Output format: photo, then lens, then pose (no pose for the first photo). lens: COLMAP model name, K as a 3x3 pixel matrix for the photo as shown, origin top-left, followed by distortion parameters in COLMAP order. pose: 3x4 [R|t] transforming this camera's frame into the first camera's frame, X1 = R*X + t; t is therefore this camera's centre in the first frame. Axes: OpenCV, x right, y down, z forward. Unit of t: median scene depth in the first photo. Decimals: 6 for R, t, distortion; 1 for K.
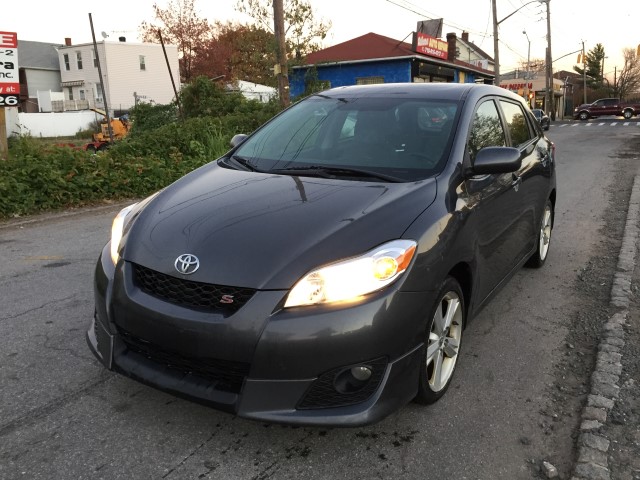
lens RADIAL K [[541.4, 0, 318.5], [0, 541.4, 239.5], [0, 0, 1]] dist [0.044159, -0.020547]
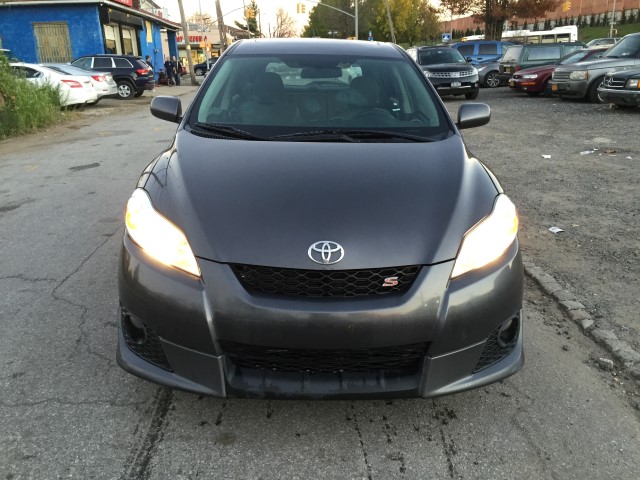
lens RADIAL K [[541.4, 0, 319.7], [0, 541.4, 239.6], [0, 0, 1]] dist [0.044159, -0.020547]
pose [[0.851565, -0.160755, 0.498993, -0.674878], [0.119885, 0.986318, 0.113159, -0.074104], [-0.510357, -0.036541, 0.859186, 0.258147]]
